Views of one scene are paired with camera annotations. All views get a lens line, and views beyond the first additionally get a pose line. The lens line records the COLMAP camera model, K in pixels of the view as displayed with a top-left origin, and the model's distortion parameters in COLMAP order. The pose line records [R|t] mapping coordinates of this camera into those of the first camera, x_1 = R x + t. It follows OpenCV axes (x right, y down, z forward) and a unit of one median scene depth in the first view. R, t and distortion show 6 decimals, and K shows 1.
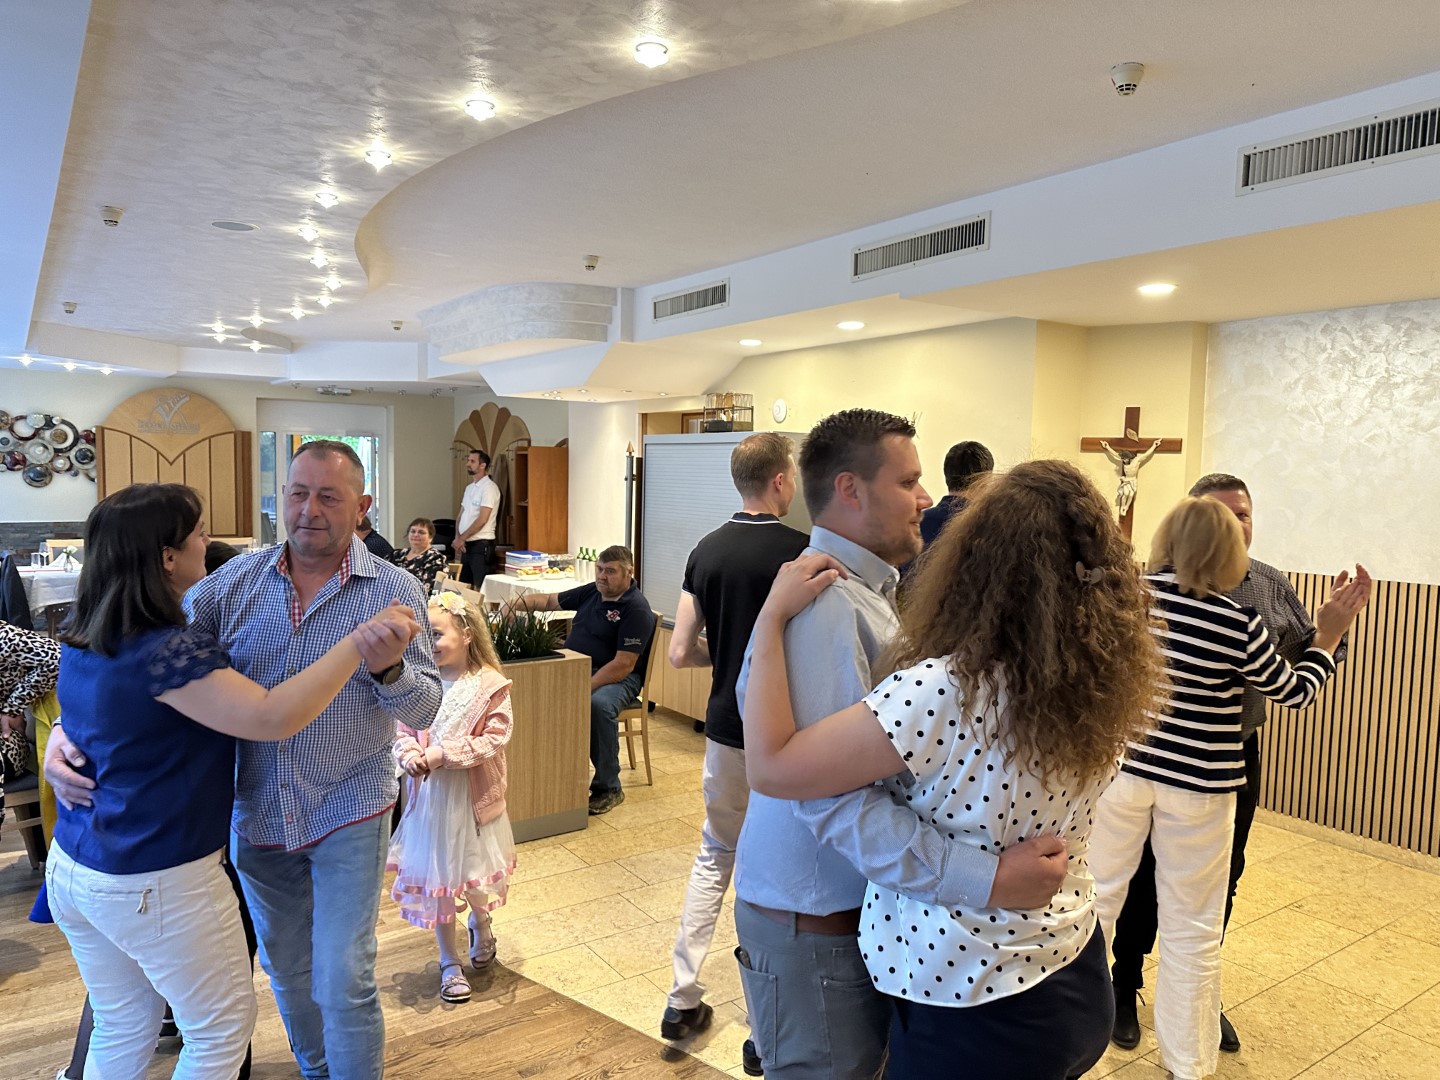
lens RADIAL K [[993.9, 0, 729.3], [0, 993.9, 545.0], [0, 0, 1]] dist [0.023451, -0.028605]
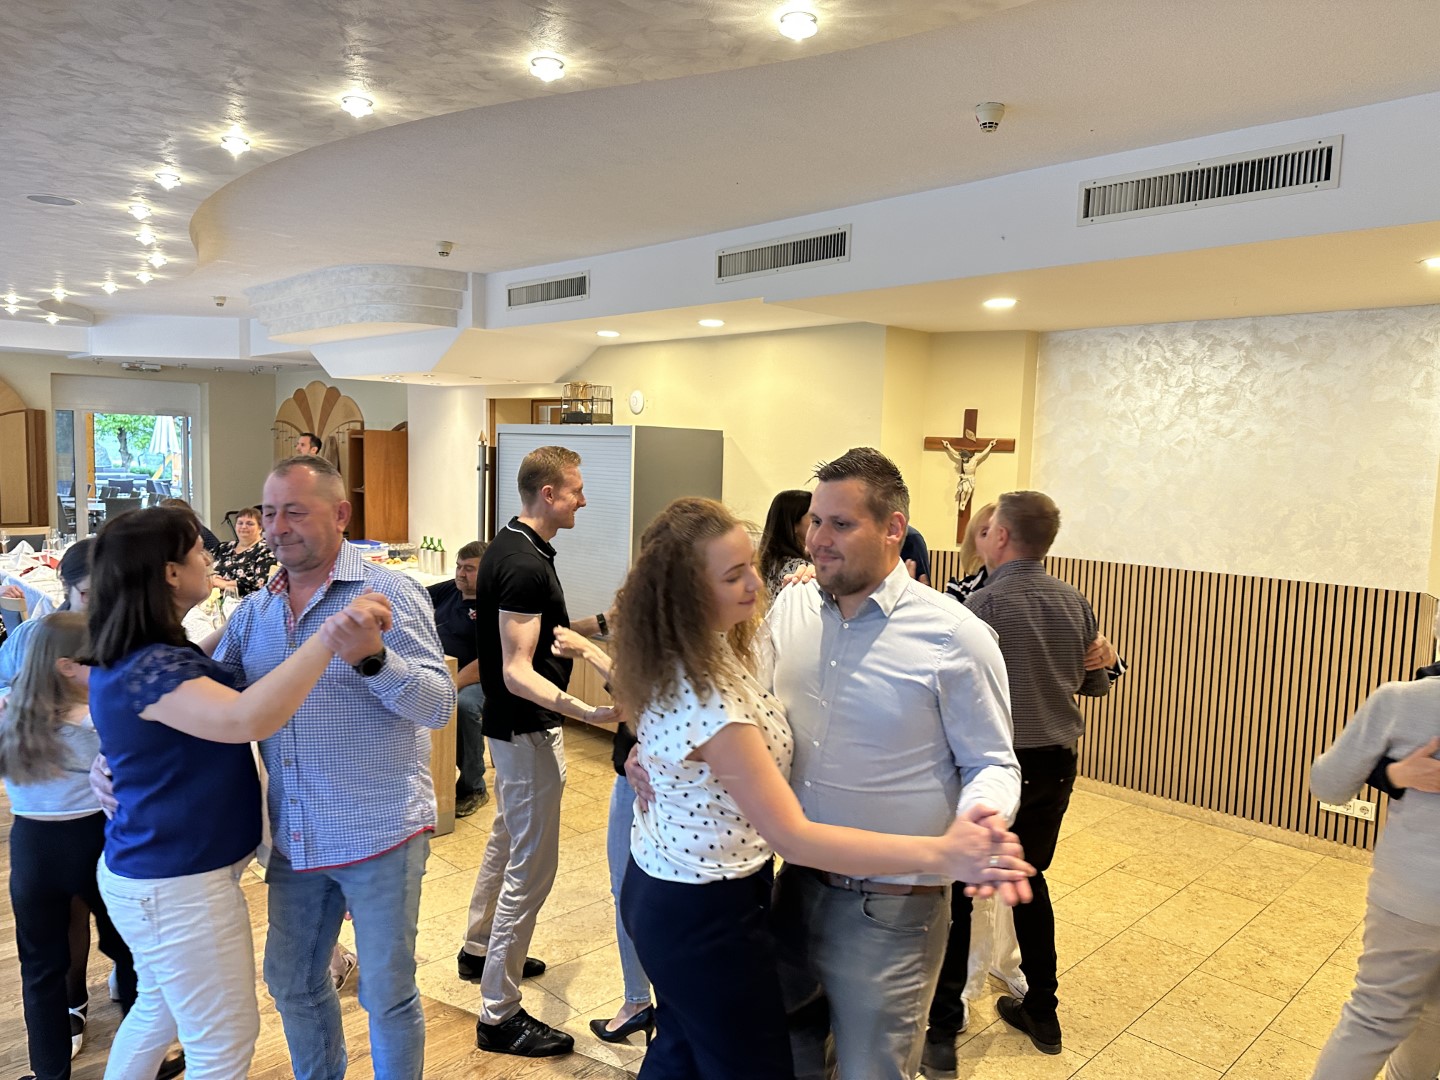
lens RADIAL K [[993.9, 0, 723.7], [0, 993.9, 541.7], [0, 0, 1]] dist [0.023451, -0.028605]
pose [[0.986402, -0.007963, 0.164159, -0.040064], [0.004611, 0.999773, 0.020791, -0.021530], [-0.164288, -0.019752, 0.986215, -0.012768]]
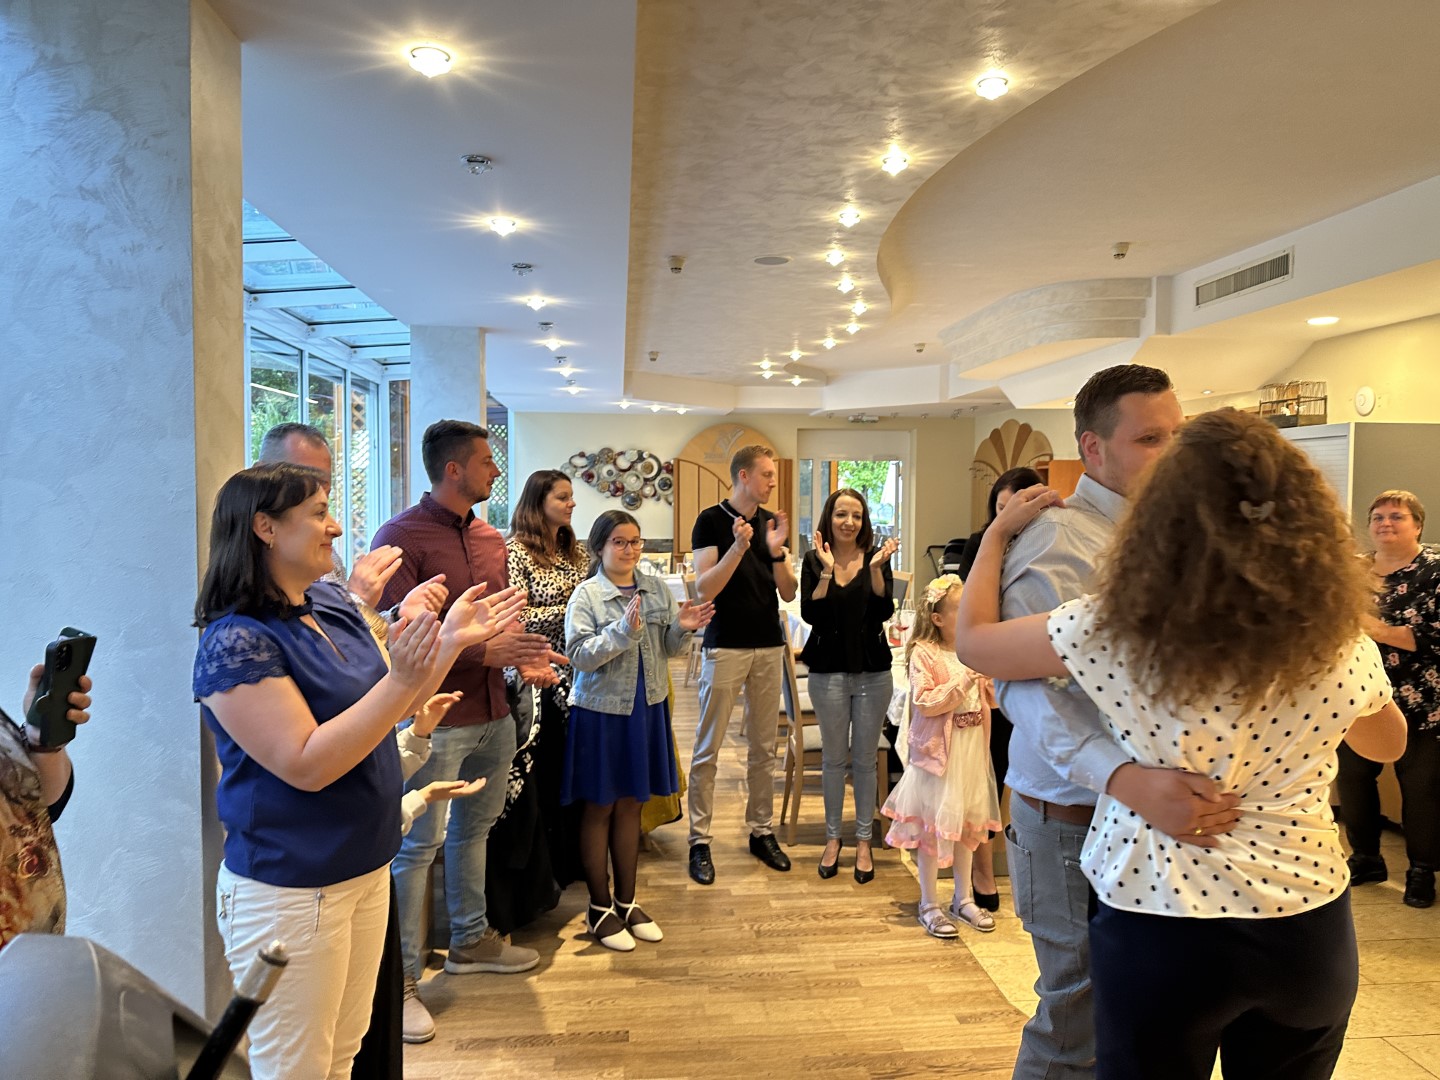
lens RADIAL K [[993.9, 0, 730.7], [0, 993.9, 532.7], [0, 0, 1]] dist [0.023451, -0.028605]
pose [[0.870227, 0.001167, -0.492650, 0.002777], [-0.021862, 0.999104, -0.036251, 0.020512], [0.492166, 0.042317, 0.869472, 0.039610]]
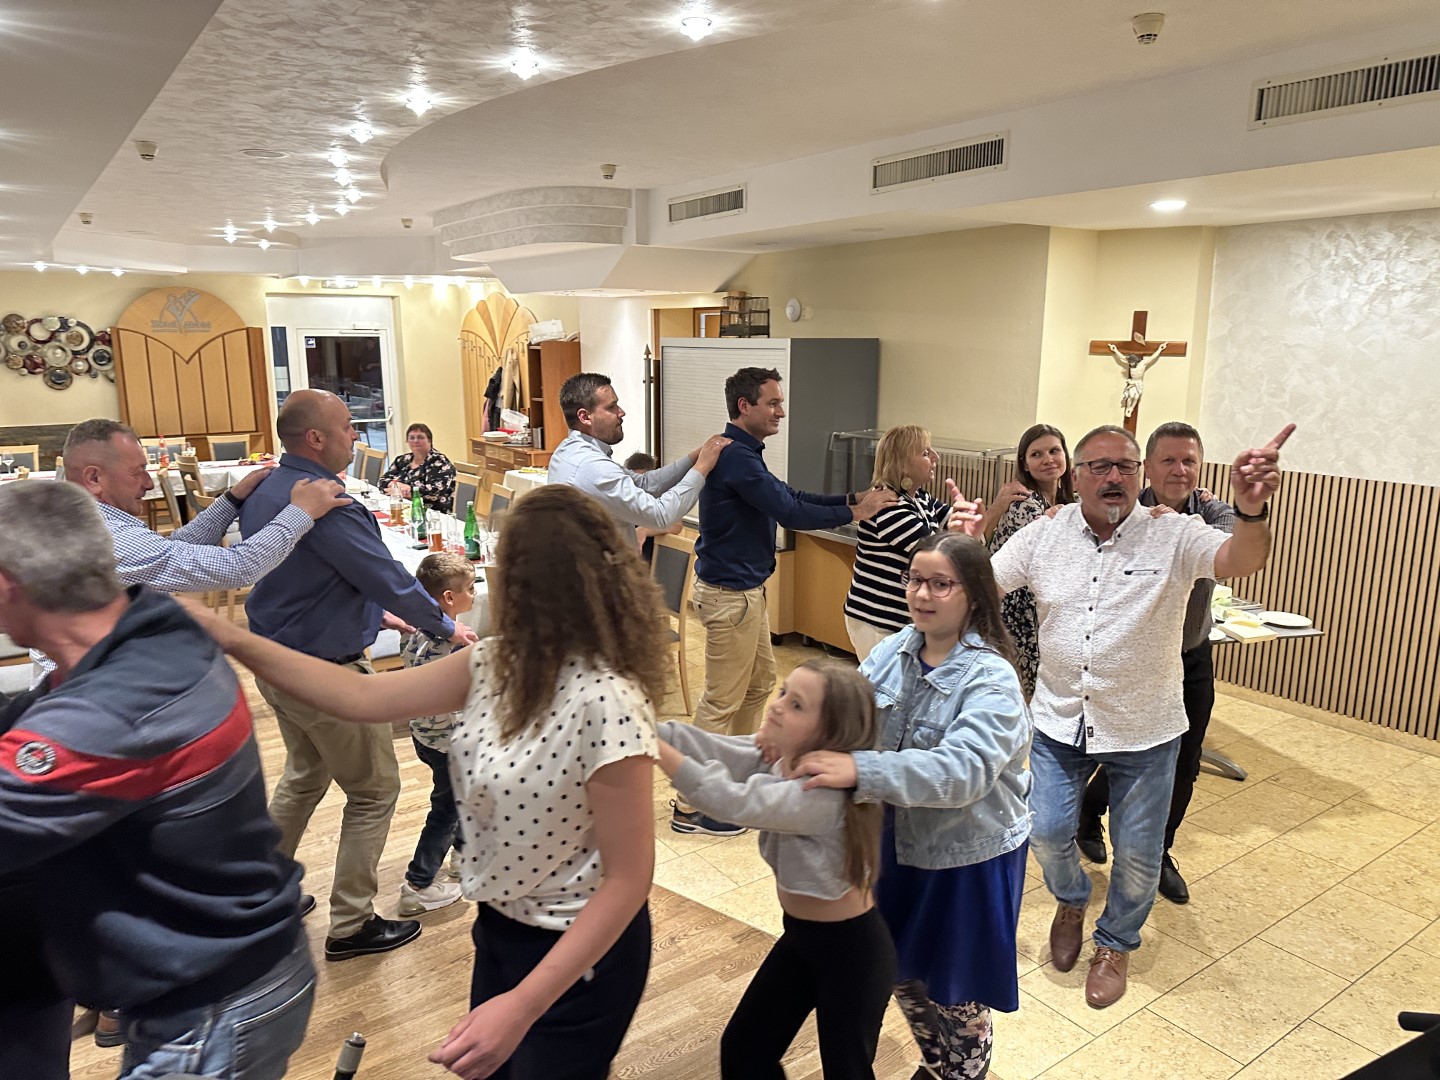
lens RADIAL K [[993.9, 0, 728.4], [0, 993.9, 537.4], [0, 0, 1]] dist [0.023451, -0.028605]
pose [[0.999815, -0.019236, -0.000019, -0.030379], [0.019084, 0.991755, 0.126722, -0.051282], [-0.002419, -0.126699, 0.991938, -0.060521]]
